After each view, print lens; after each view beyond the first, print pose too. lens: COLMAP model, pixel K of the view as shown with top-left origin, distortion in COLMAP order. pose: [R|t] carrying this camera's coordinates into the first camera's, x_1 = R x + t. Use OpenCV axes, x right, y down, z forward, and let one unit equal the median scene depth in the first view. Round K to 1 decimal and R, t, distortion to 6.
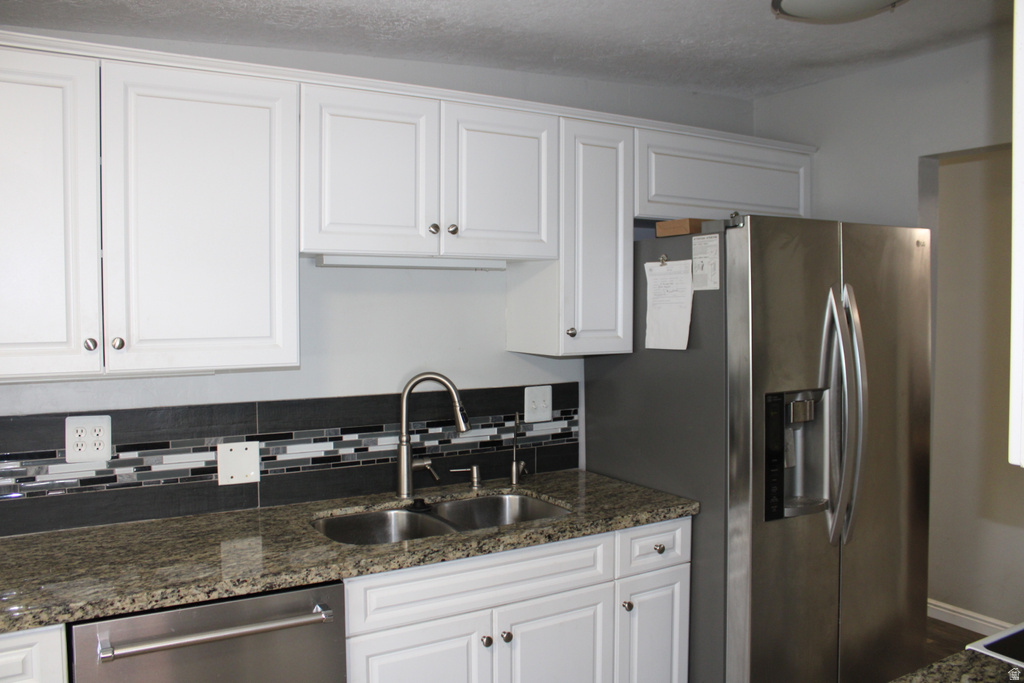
lens RADIAL K [[850.4, 0, 510.0], [0, 850.4, 341.5], [0, 0, 1]] dist [-0.151201, 0.137839]
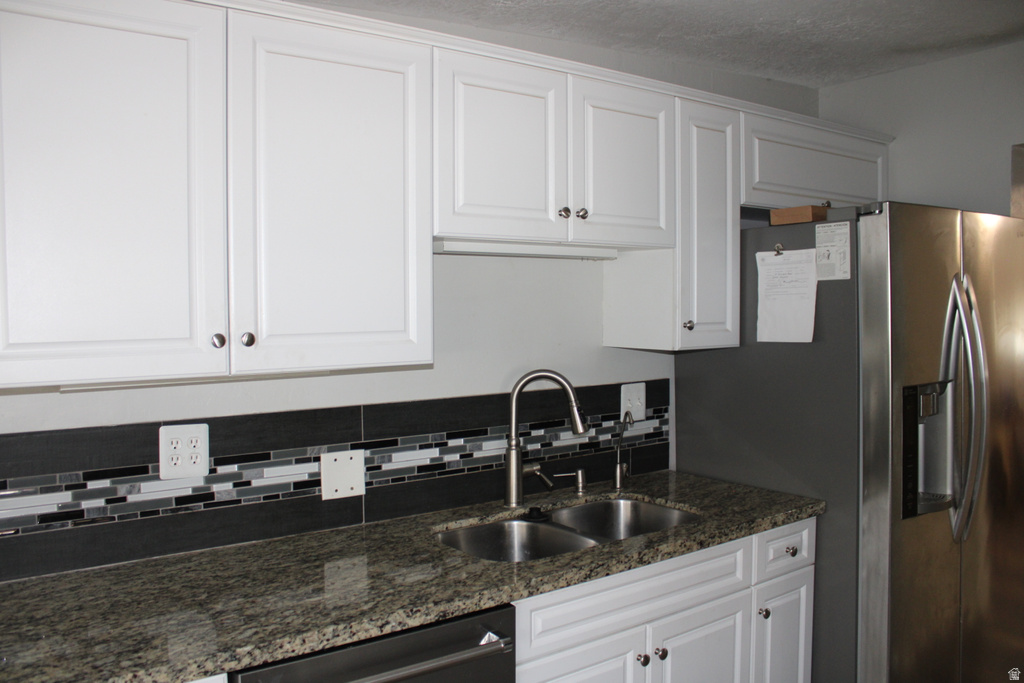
lens RADIAL K [[850.4, 0, 510.0], [0, 850.4, 341.5], [0, 0, 1]] dist [-0.151201, 0.137839]
pose [[0.995681, -0.009735, 0.092326, -0.232063], [0.009878, 0.999951, -0.001099, 0.006859], [-0.092311, 0.002006, 0.995728, 0.091702]]
